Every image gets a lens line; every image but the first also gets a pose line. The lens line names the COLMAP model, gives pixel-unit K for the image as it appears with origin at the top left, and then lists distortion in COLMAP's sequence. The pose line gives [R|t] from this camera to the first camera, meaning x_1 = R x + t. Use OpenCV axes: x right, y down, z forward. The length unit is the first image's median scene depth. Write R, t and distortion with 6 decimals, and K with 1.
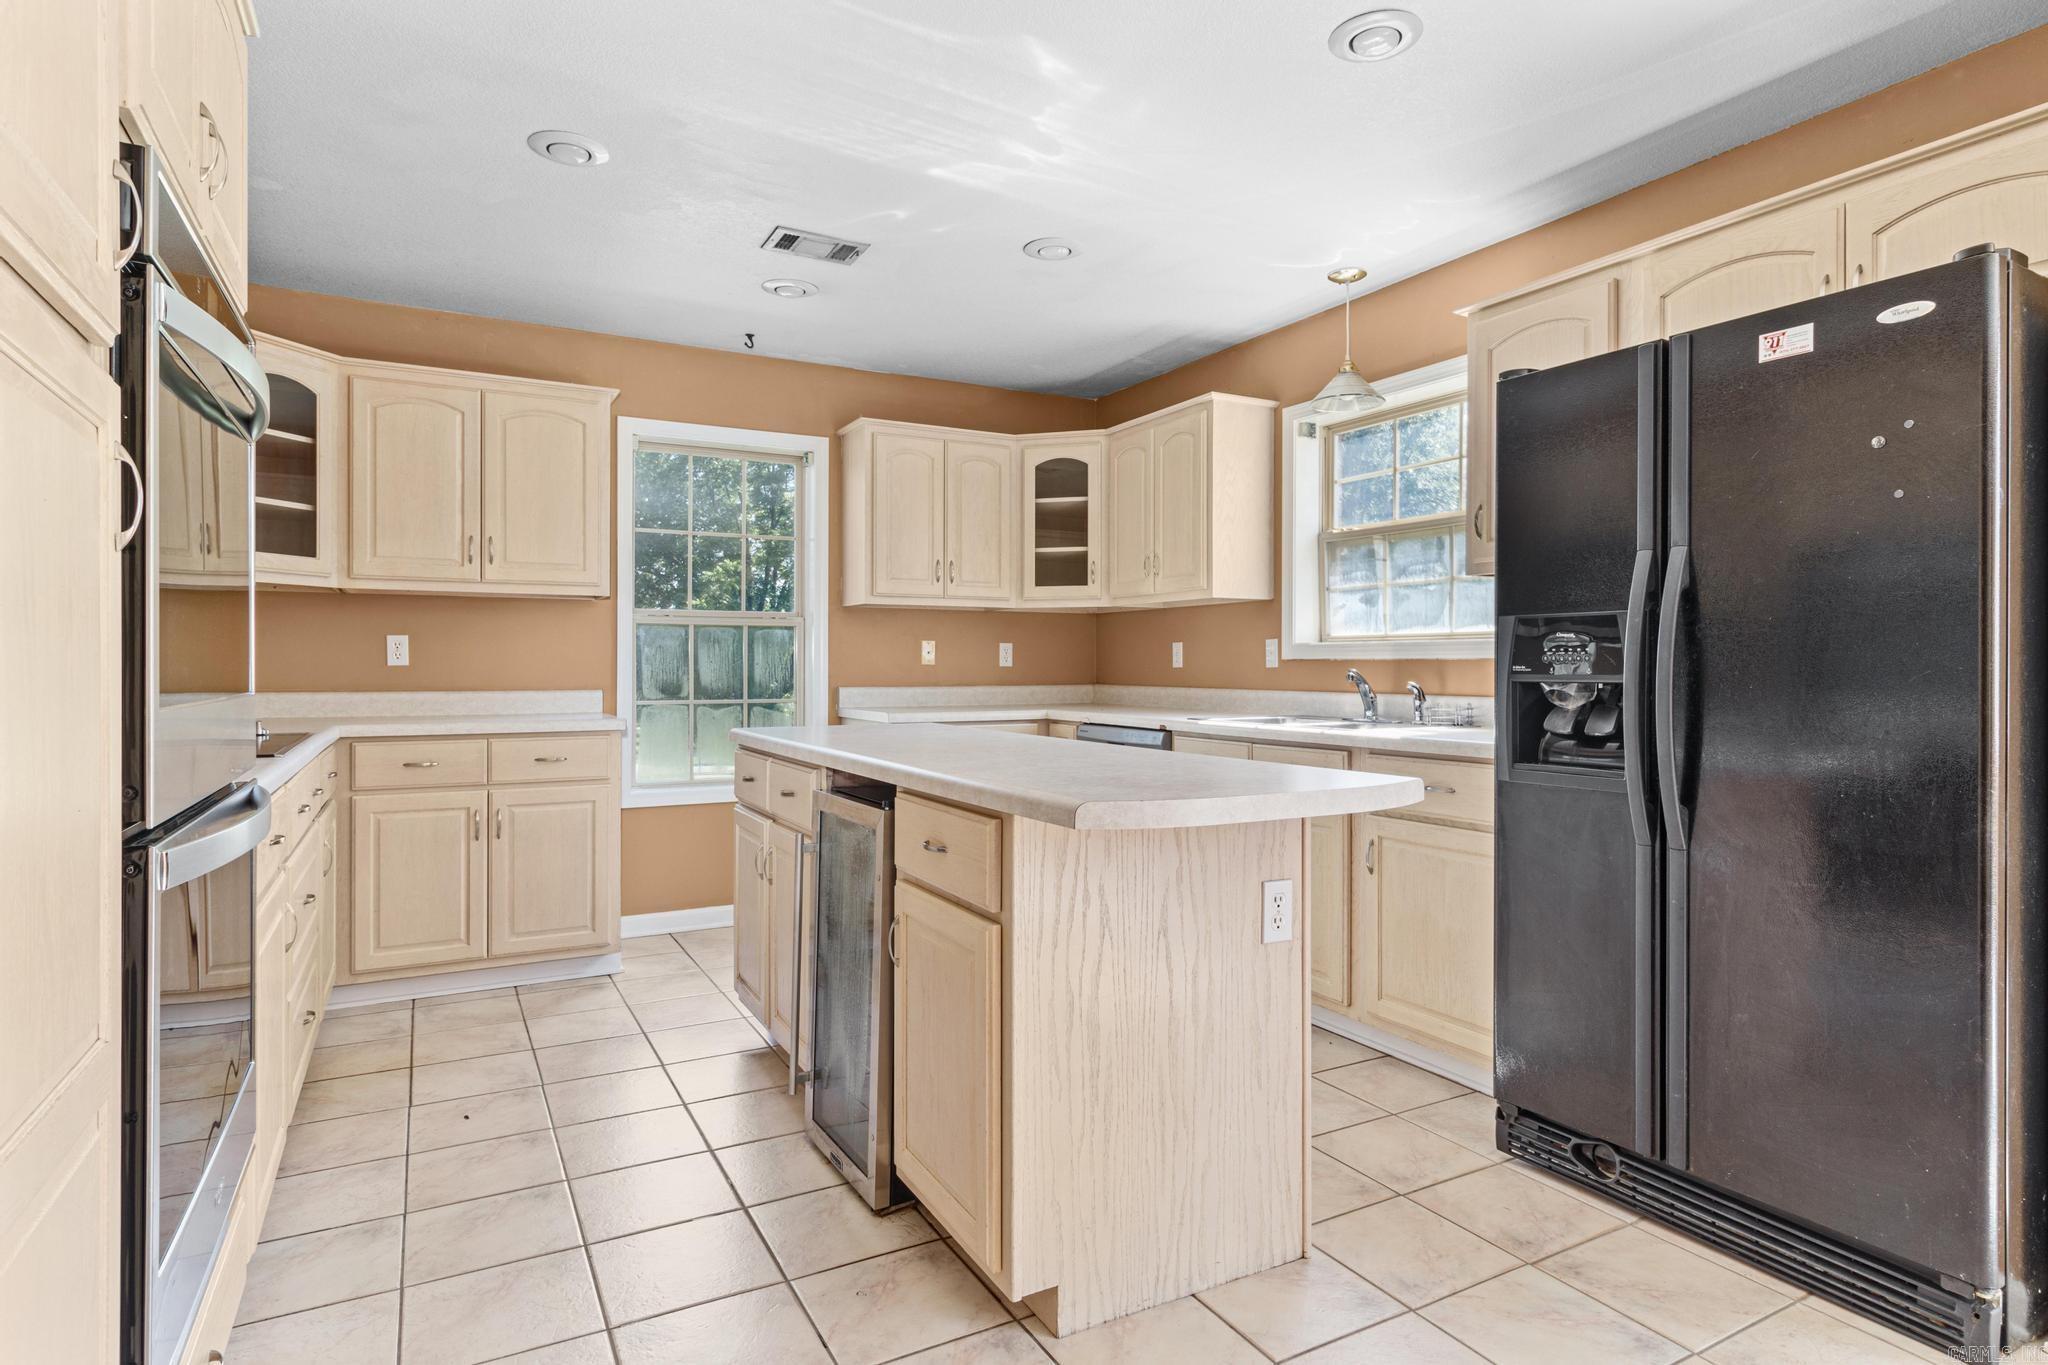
lens RADIAL K [[1079.2, 0, 1021.5], [0, 1079.2, 674.8], [0, 0, 1]] dist [0.001419, 0.000816]
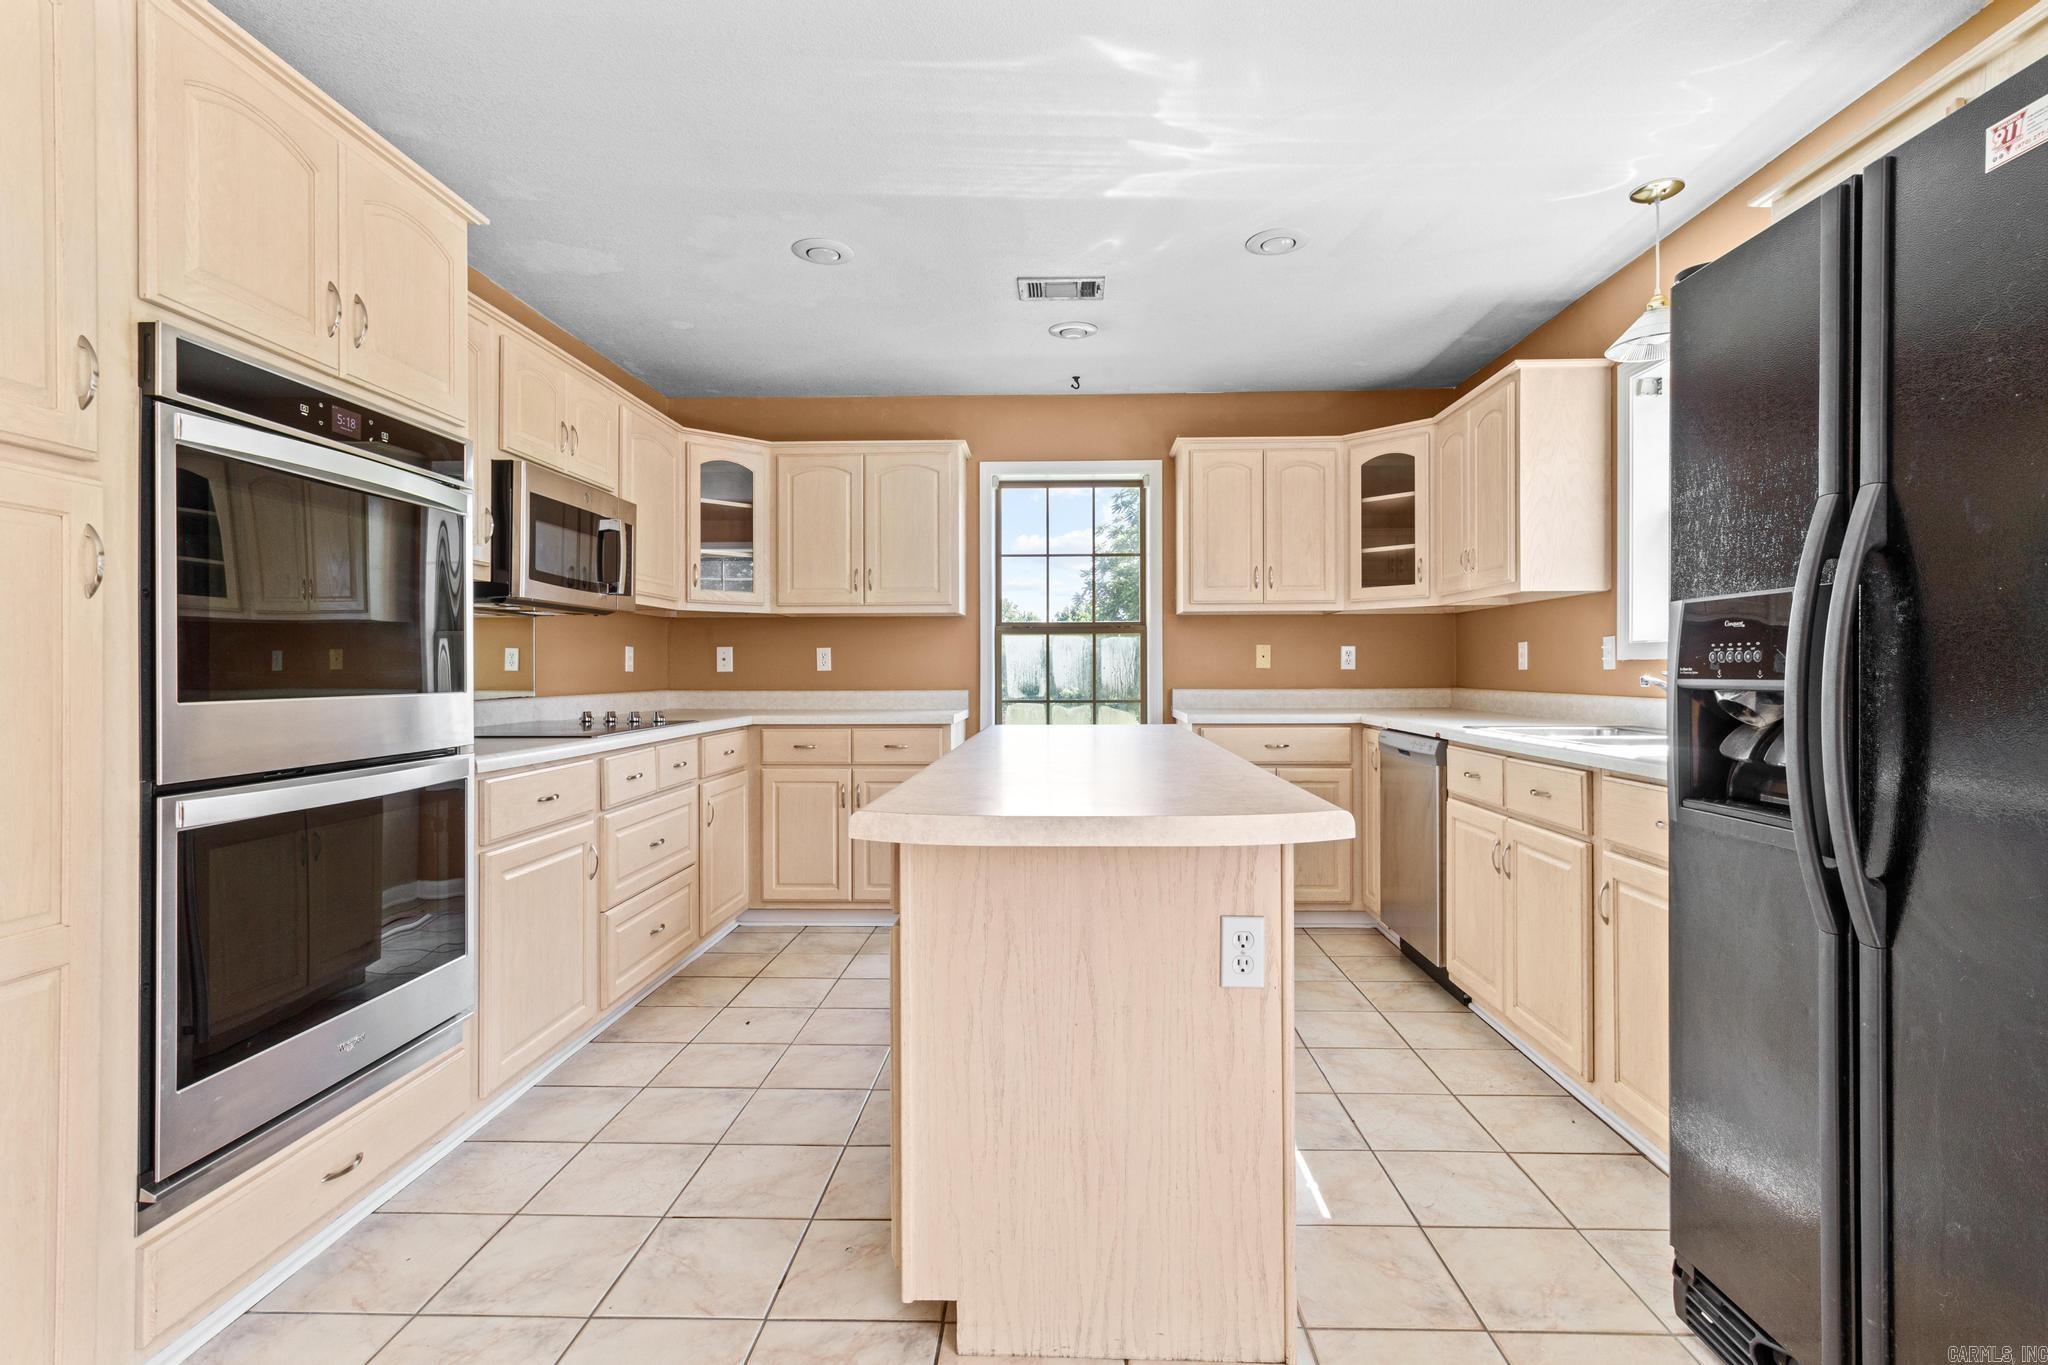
lens RADIAL K [[956.0, 0, 1032.3], [0, 956.0, 676.6], [0, 0, 1]] dist [0.003521, -0.000224]
pose [[0.866973, -0.000295, -0.498355, 0.260376], [-0.000039, 1.000000, -0.000659, -0.000949], [0.498355, 0.000590, 0.866973, 0.137263]]
